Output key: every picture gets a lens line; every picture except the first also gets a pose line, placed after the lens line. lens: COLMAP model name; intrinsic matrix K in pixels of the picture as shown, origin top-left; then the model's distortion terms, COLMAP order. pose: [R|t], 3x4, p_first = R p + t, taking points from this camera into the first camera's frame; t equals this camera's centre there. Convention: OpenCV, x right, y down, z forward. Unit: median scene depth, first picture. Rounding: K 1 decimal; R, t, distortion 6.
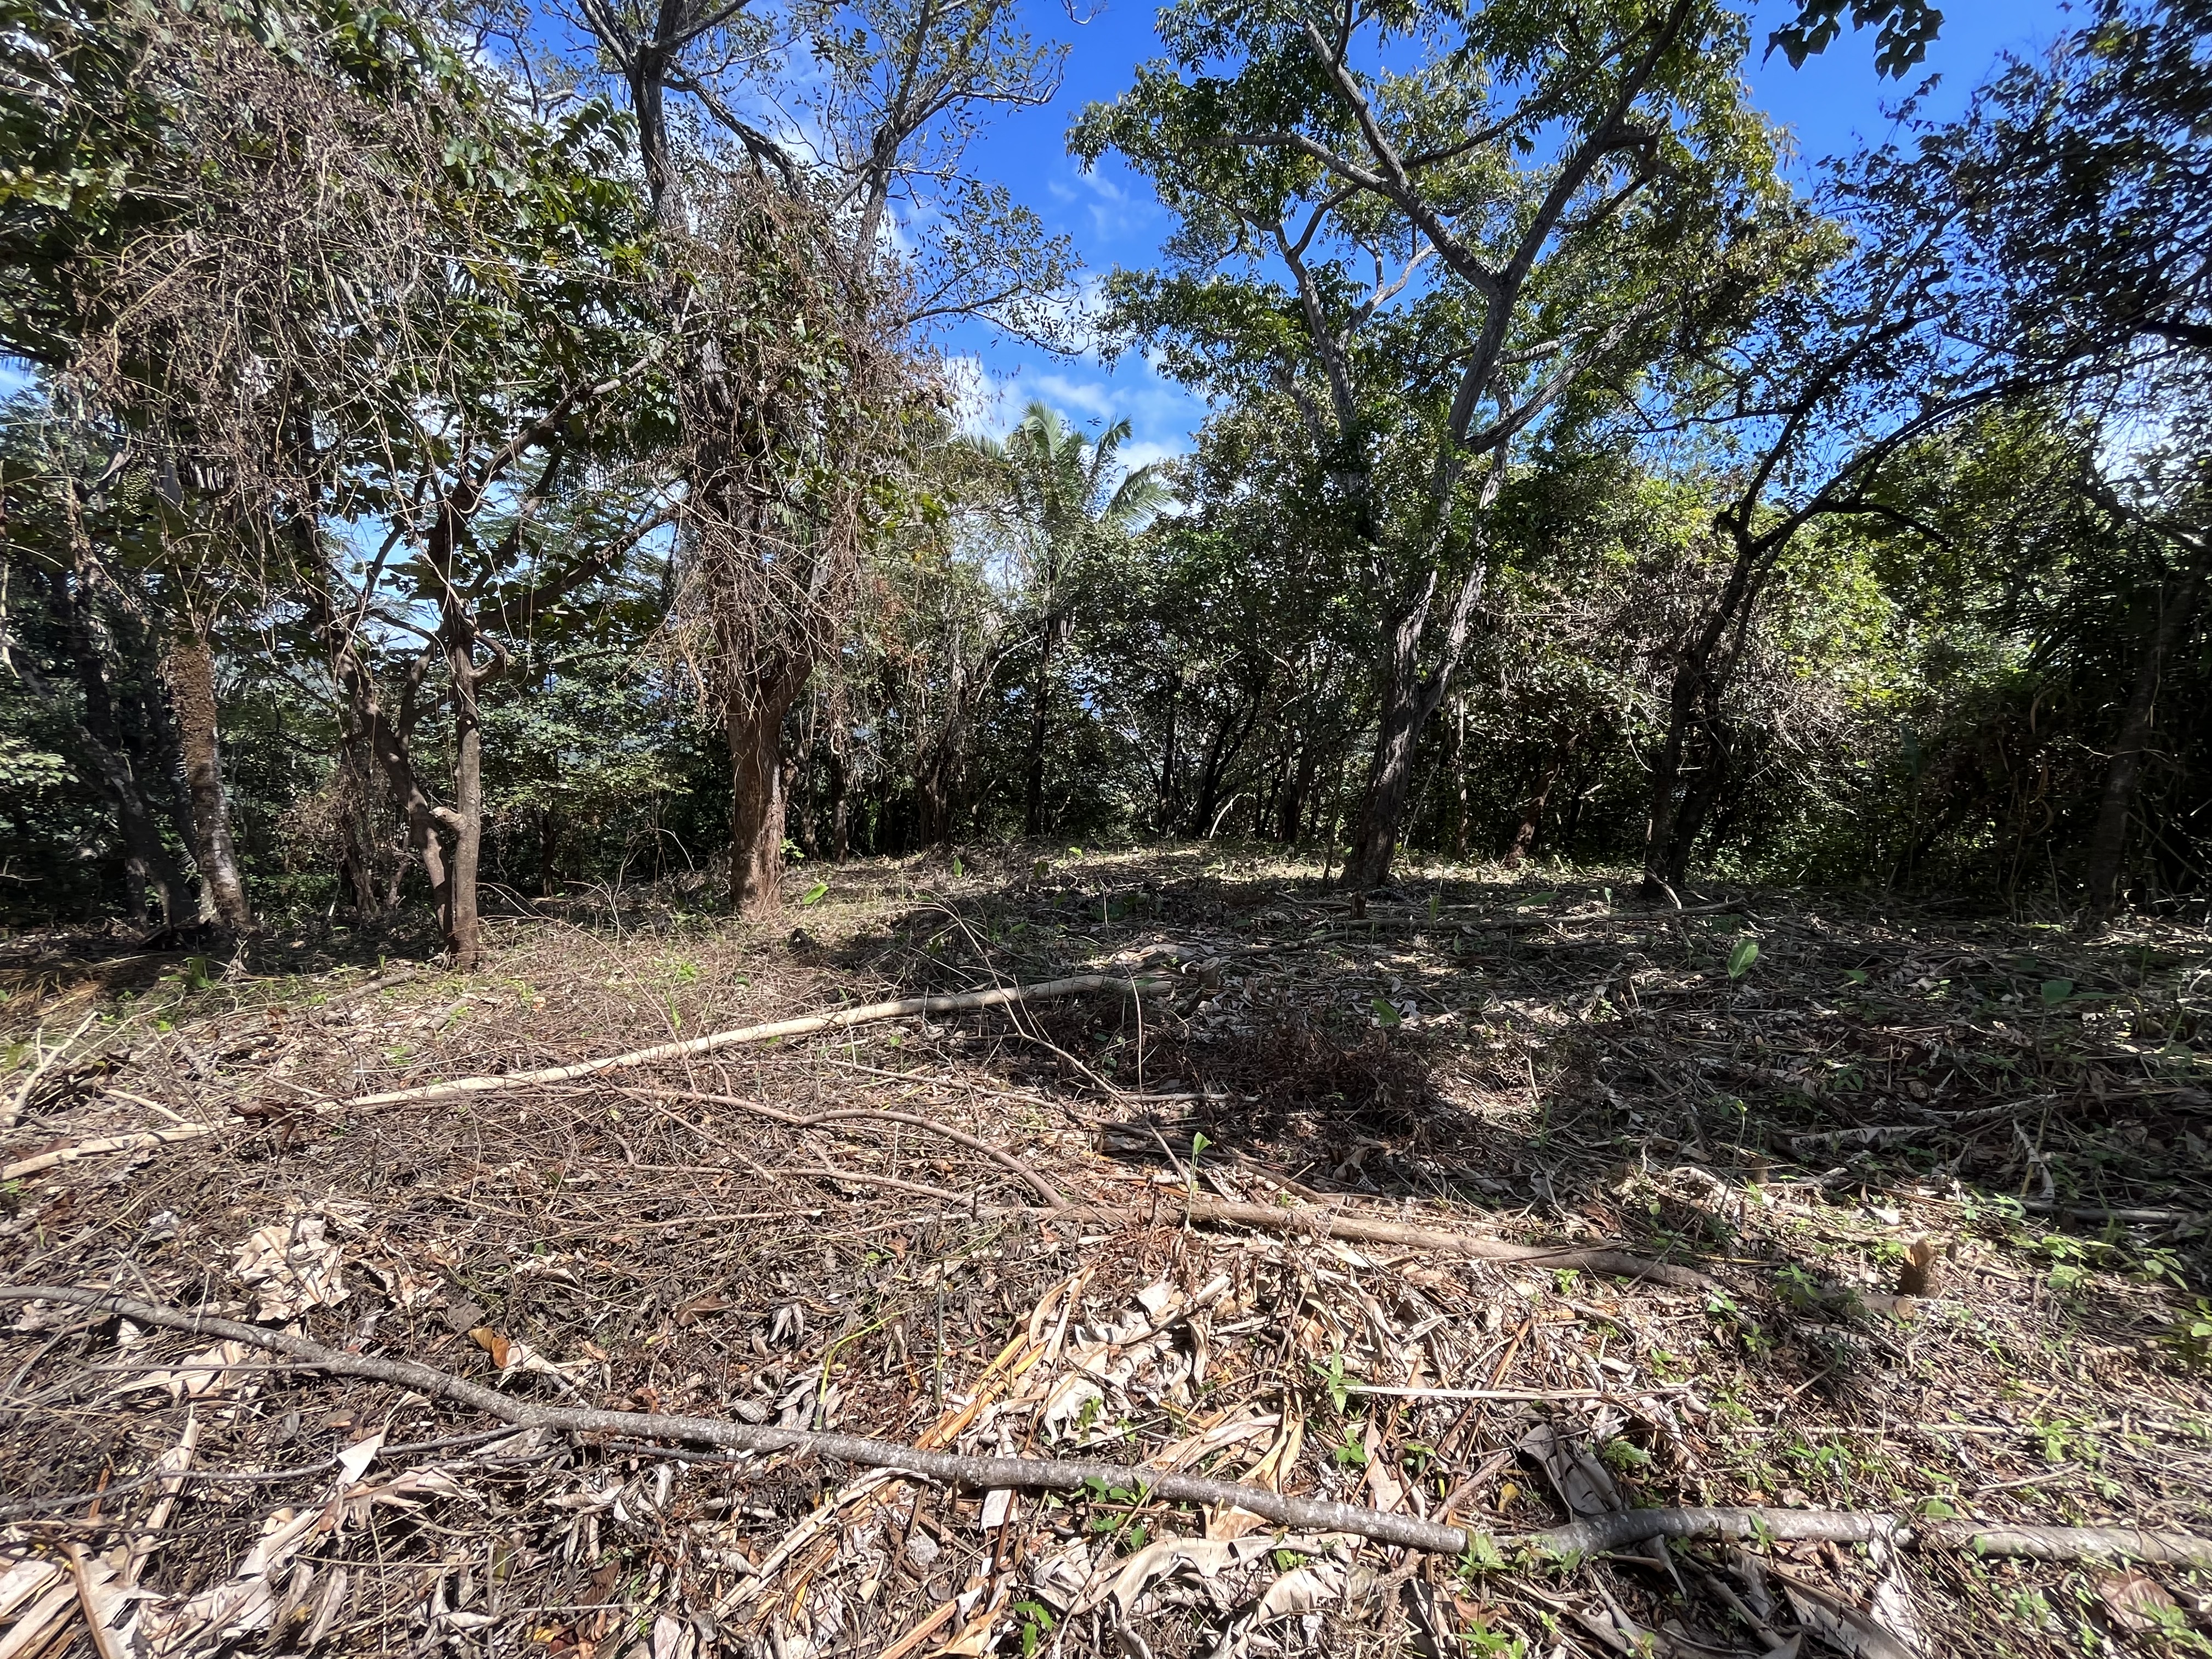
lens RADIAL K [[902.8, 0, 1112.4], [0, 902.8, 827.9], [0, 0, 1]] dist [-0.003018, 0.000528]
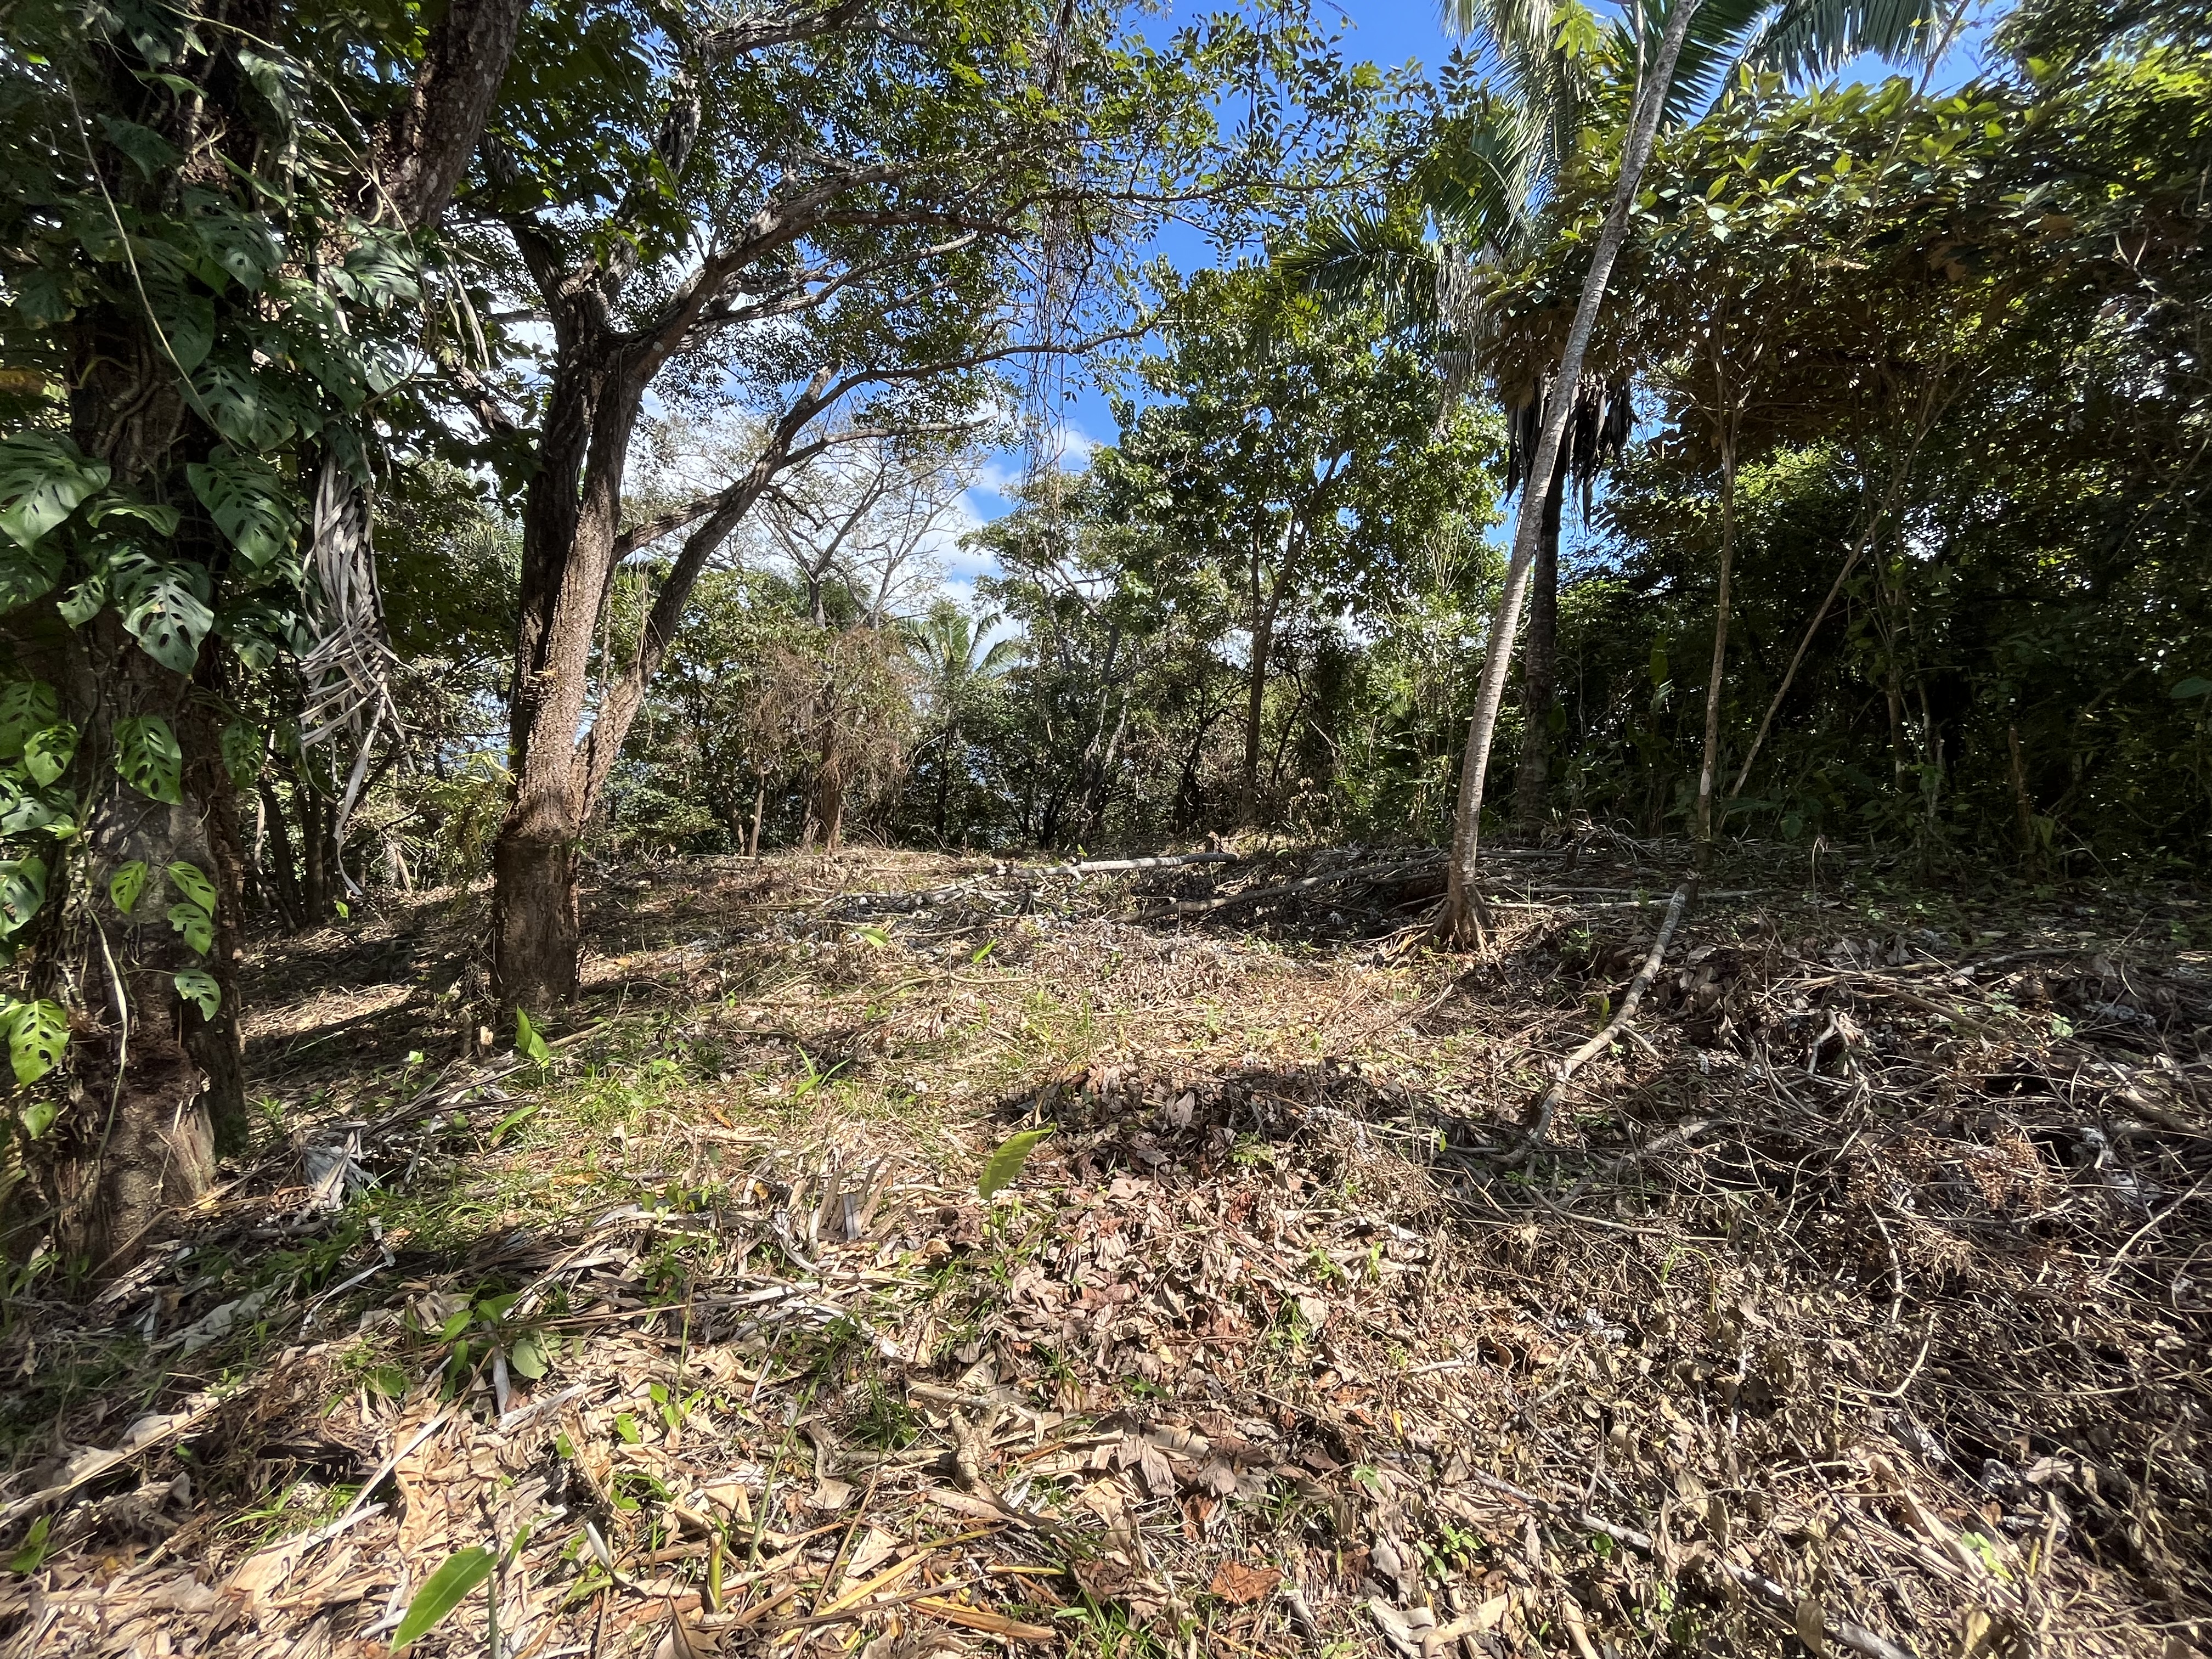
lens RADIAL K [[902.8, 0, 1112.4], [0, 902.8, 827.9], [0, 0, 1]] dist [-0.003018, 0.000528]
pose [[0.994041, -0.010455, 0.108507, 0.051694], [0.018191, 0.997343, -0.070543, 0.087624], [-0.107481, 0.072097, 0.991590, -0.732602]]
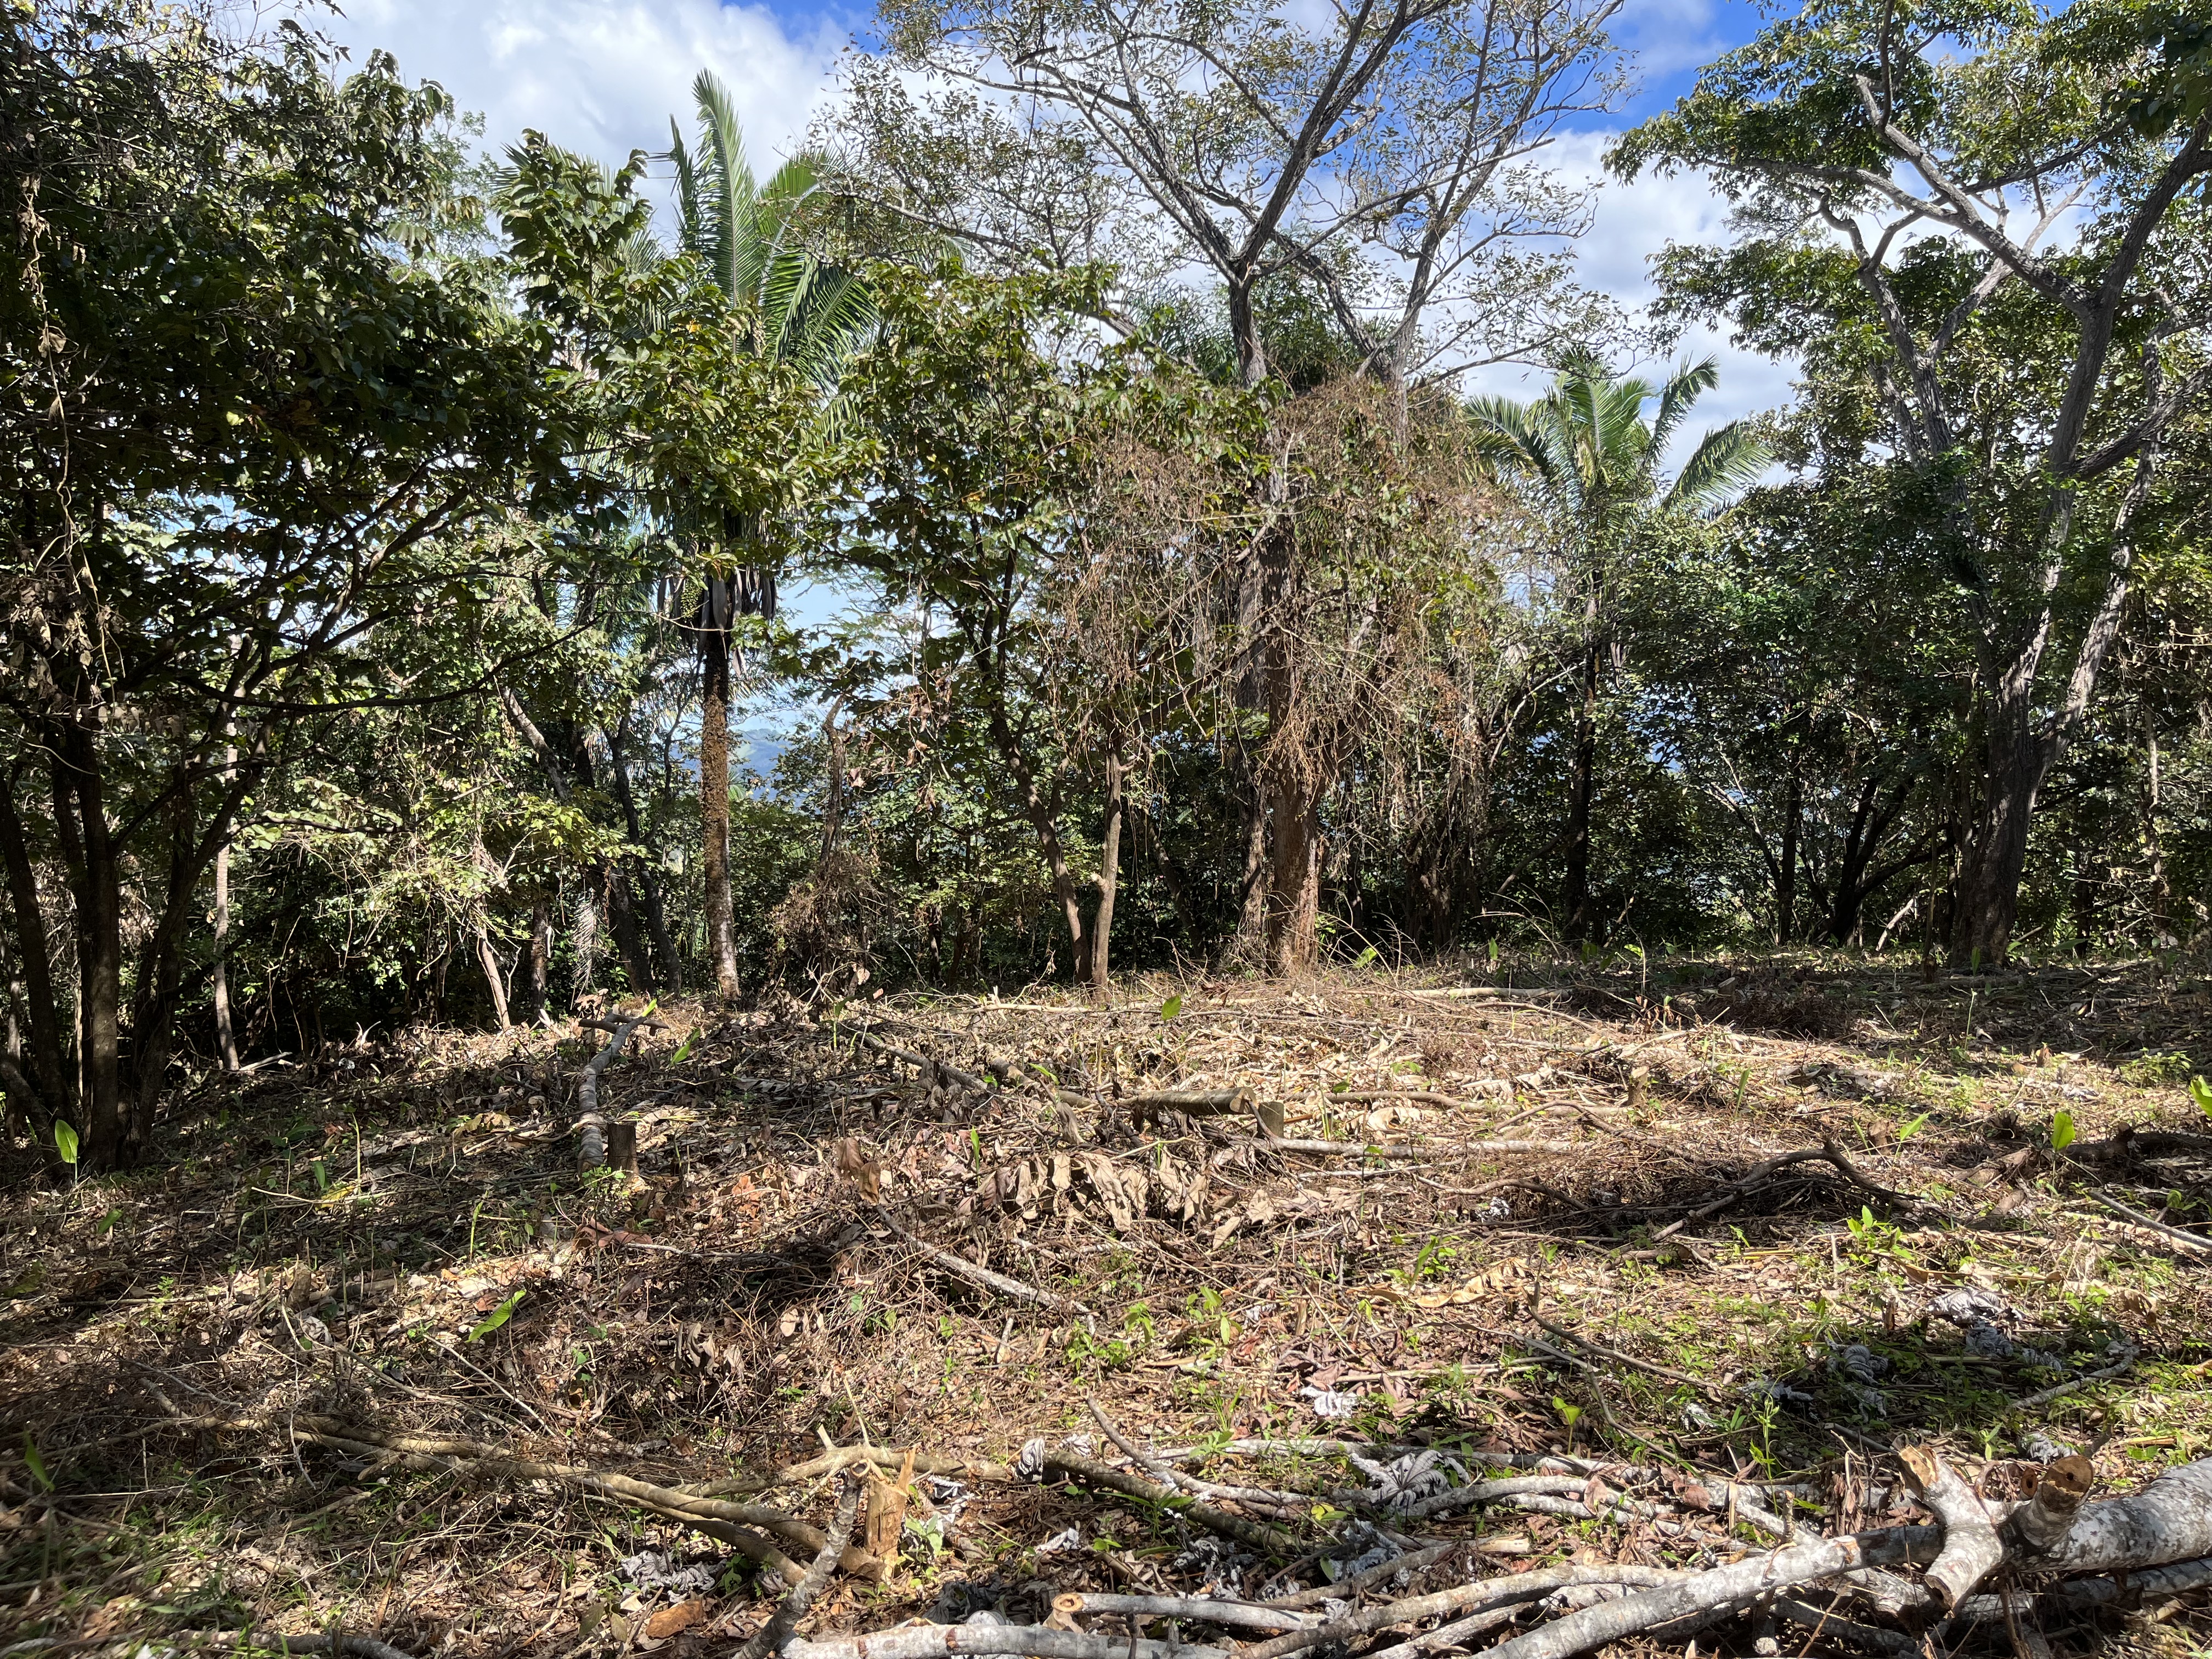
lens RADIAL K [[1719.6, 0, 1083.9], [0, 1719.6, 802.8], [0, 0, 1]] dist [0.043366, -0.075264]
pose [[0.935430, -0.026562, -0.352512, 0.032002], [-0.010925, 0.994525, -0.103928, 0.044668], [0.353343, 0.101068, 0.930018, -0.426812]]
